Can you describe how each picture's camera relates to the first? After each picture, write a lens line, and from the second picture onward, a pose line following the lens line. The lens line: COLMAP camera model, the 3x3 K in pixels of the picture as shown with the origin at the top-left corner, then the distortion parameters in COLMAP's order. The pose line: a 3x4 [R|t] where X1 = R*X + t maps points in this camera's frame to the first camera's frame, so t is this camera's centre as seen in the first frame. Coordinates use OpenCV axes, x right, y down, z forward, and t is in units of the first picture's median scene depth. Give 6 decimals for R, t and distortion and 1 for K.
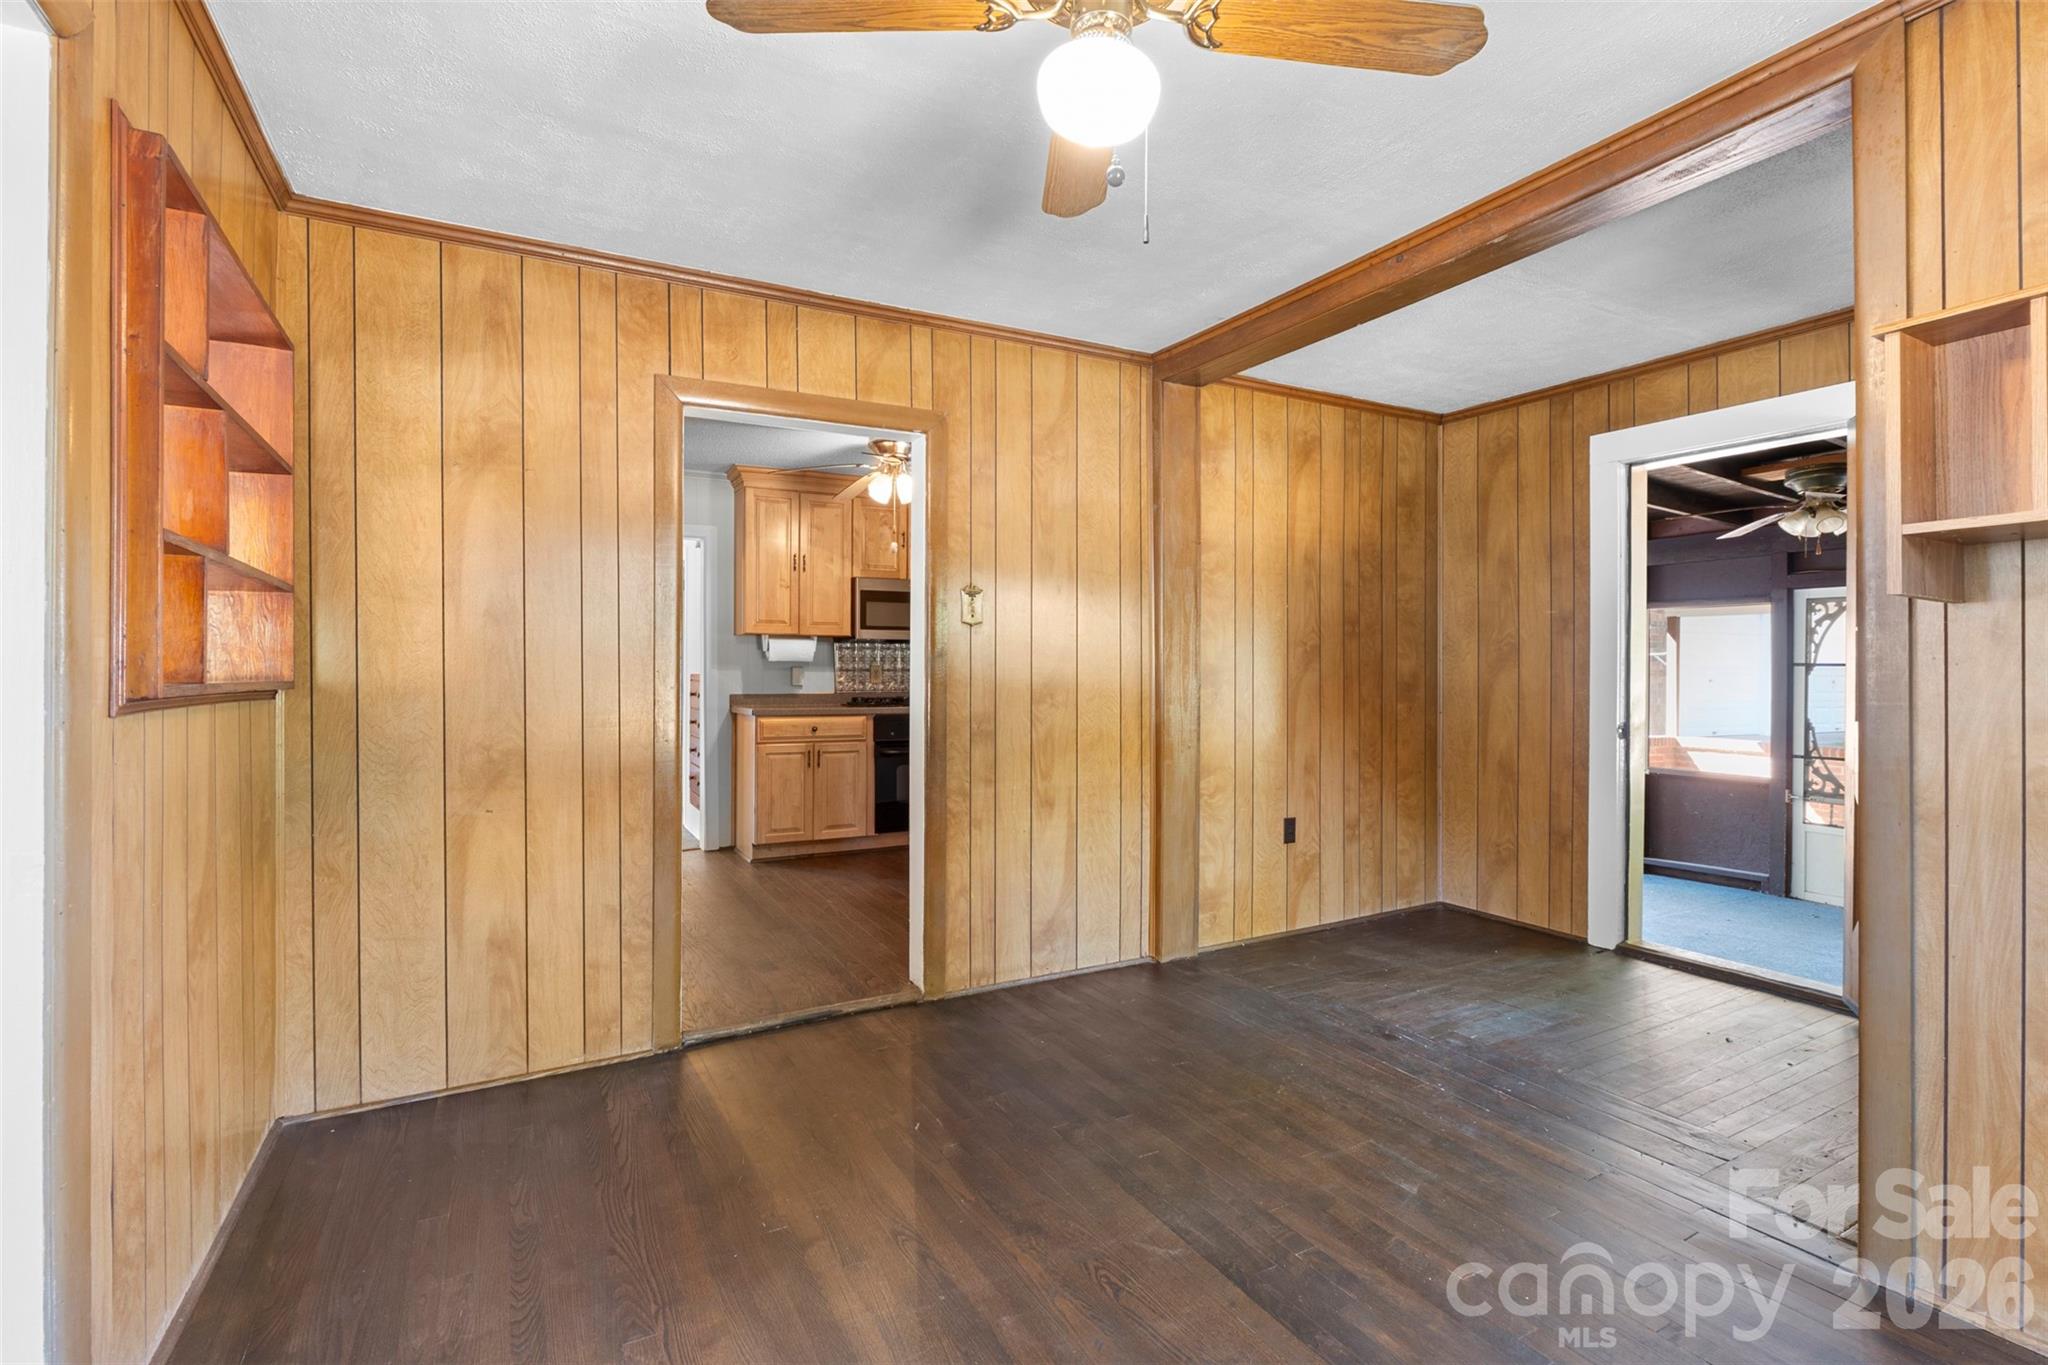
lens RADIAL K [[936.6, 0, 1016.9], [0, 936.6, 673.4], [0, 0, 1]] dist [-0.001493, -0.000138]
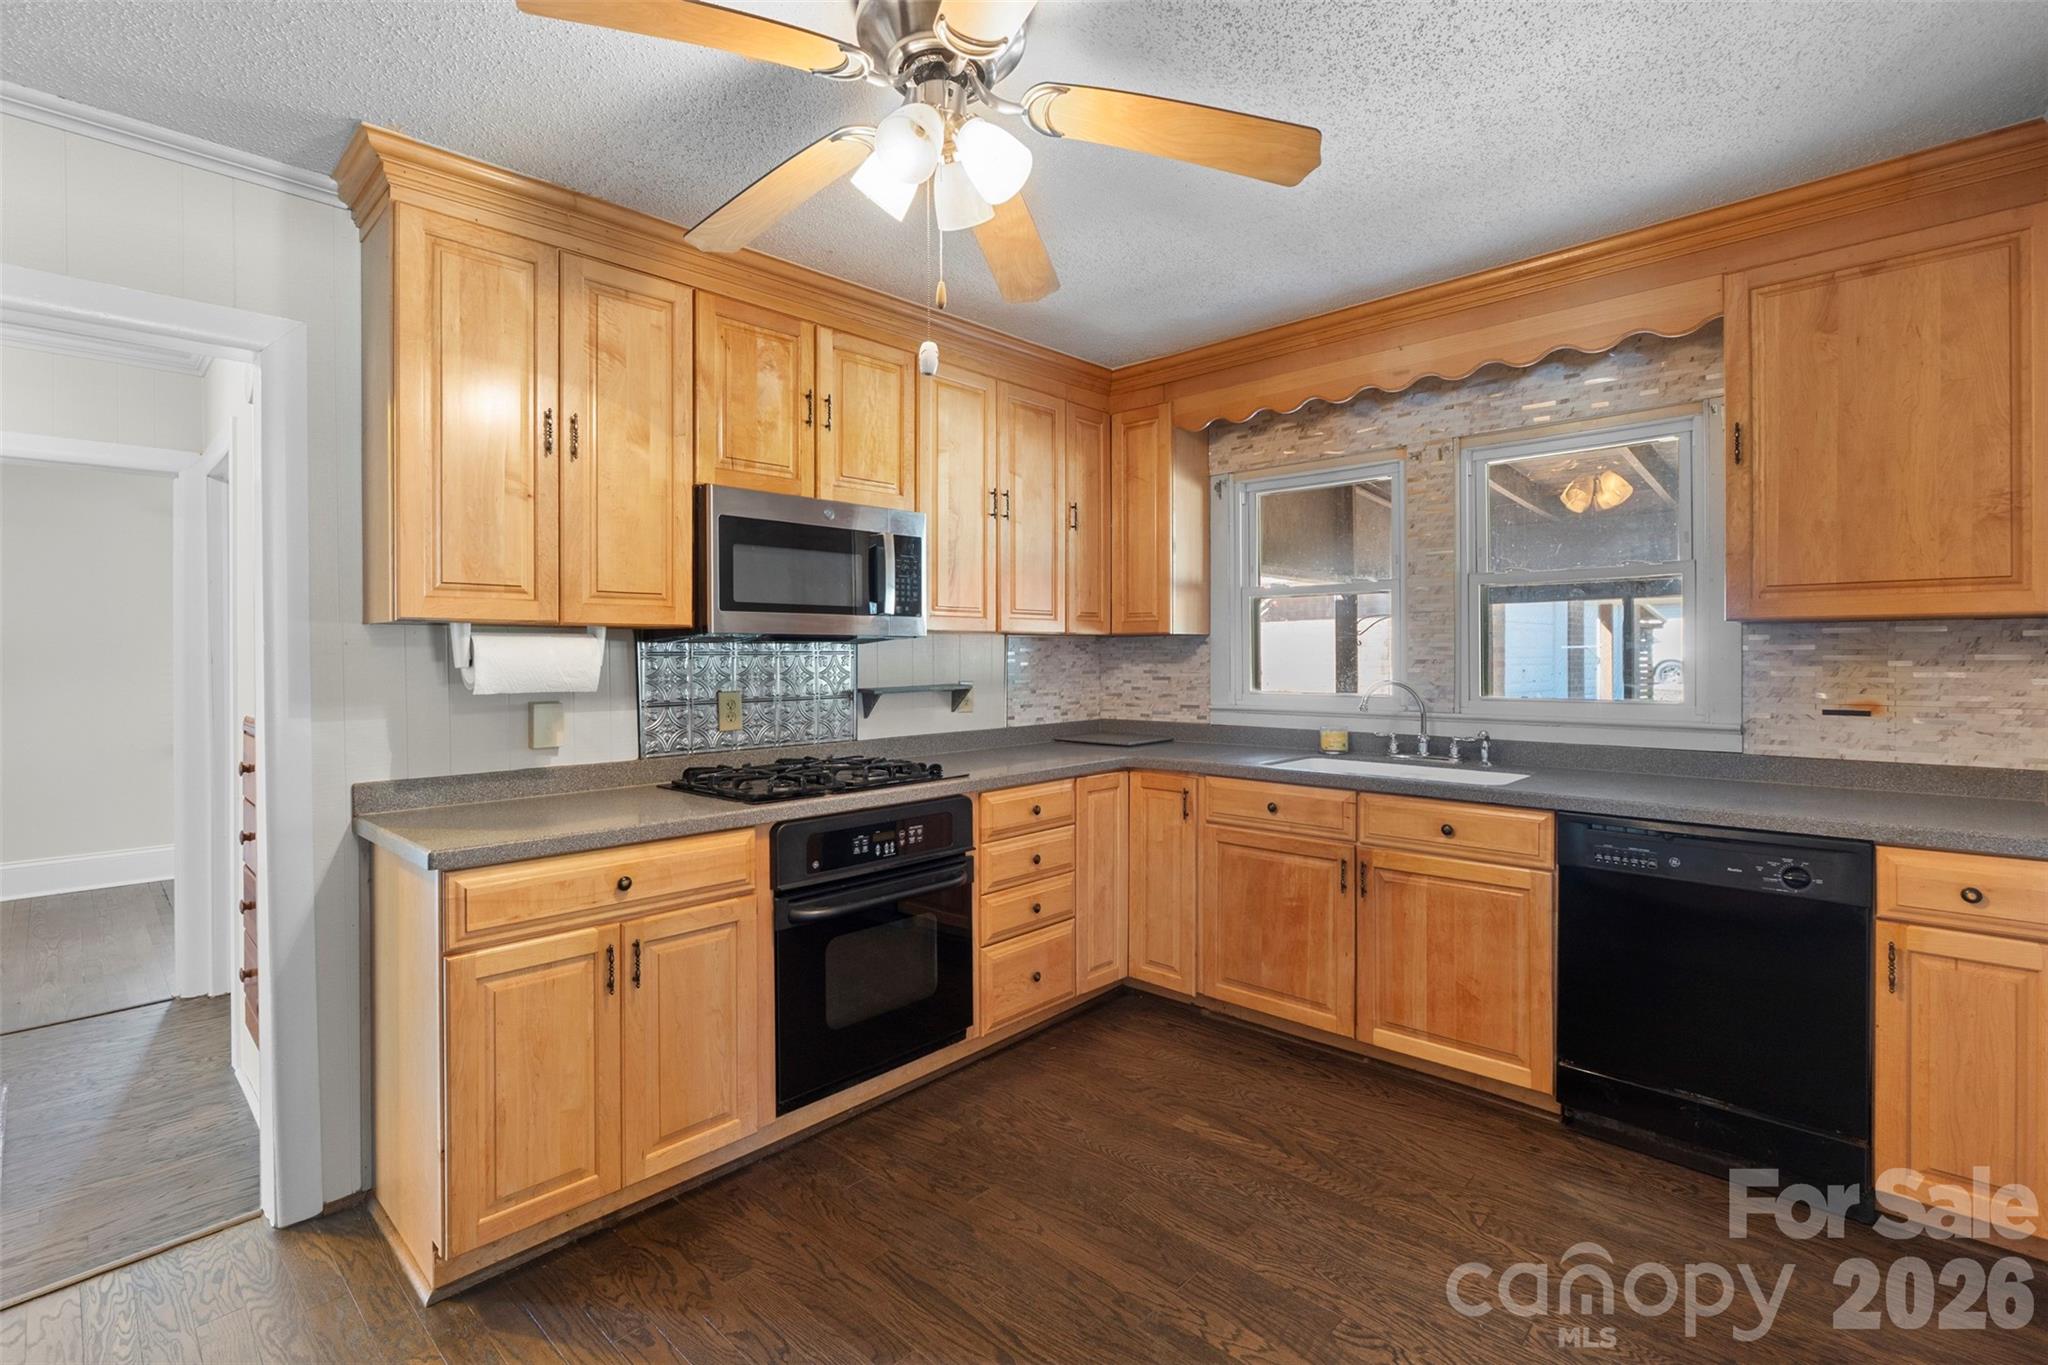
lens RADIAL K [[936.6, 0, 1015.7], [0, 936.6, 659.2], [0, 0, 1]] dist [-0.001493, -0.000138]
pose [[0.950489, -0.007323, 0.310671, -0.173272], [0.006382, 0.999971, 0.004043, -0.026681], [-0.310691, -0.001860, 0.950509, 0.572924]]
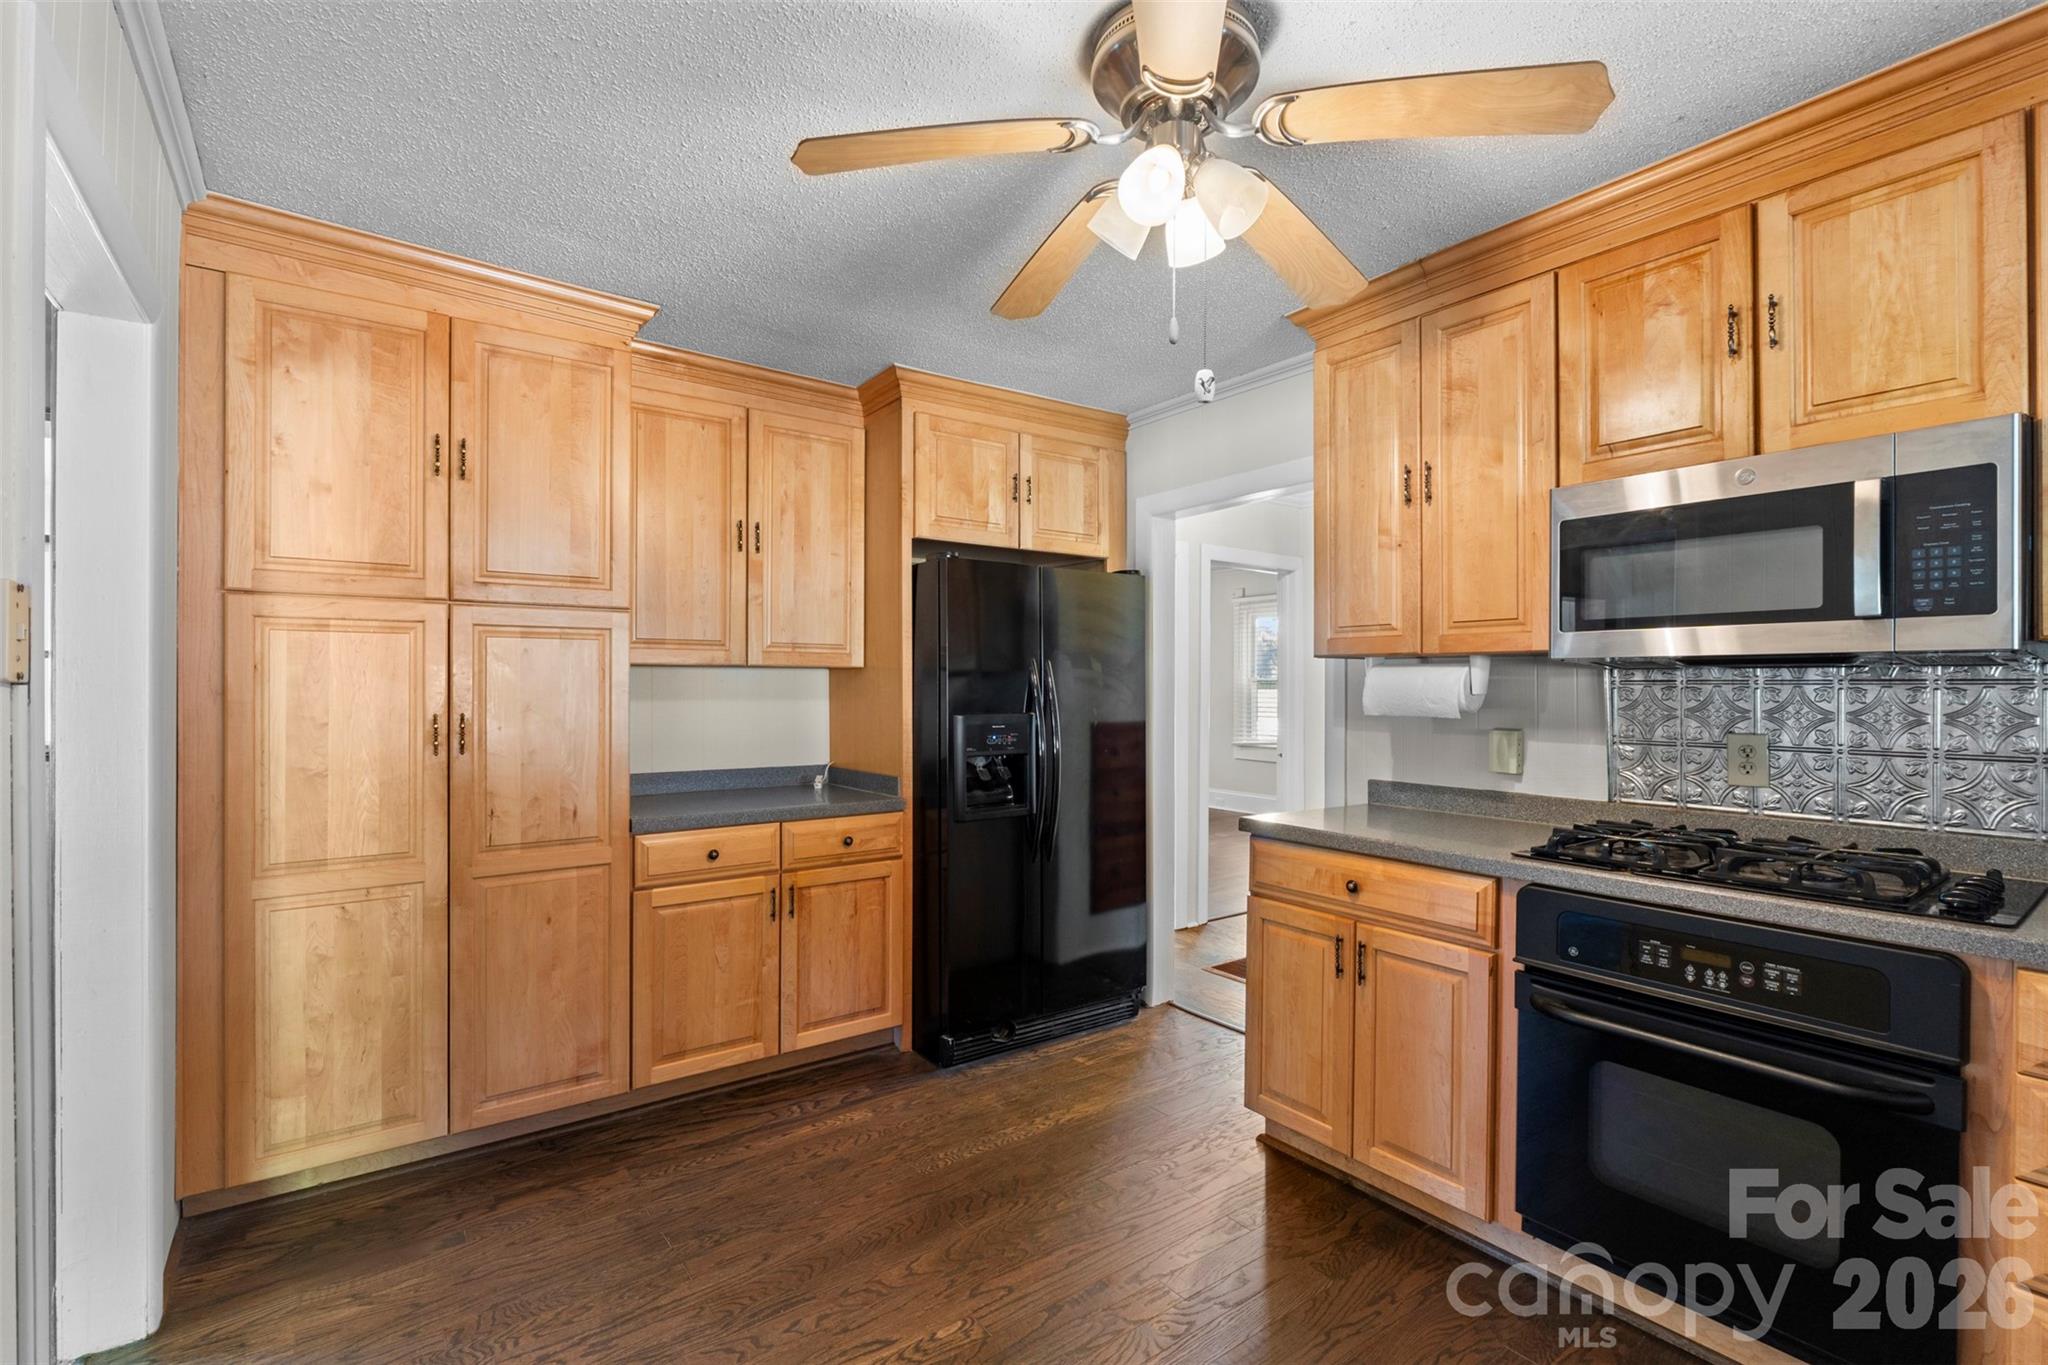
lens RADIAL K [[936.6, 0, 1015.3], [0, 936.6, 686.2], [0, 0, 1]] dist [-0.001493, -0.000138]
pose [[0.130161, 0.000465, -0.991493, 0.159092], [-0.005110, 0.999987, -0.000202, -0.025585], [0.991480, 0.005093, 0.130162, 0.755098]]
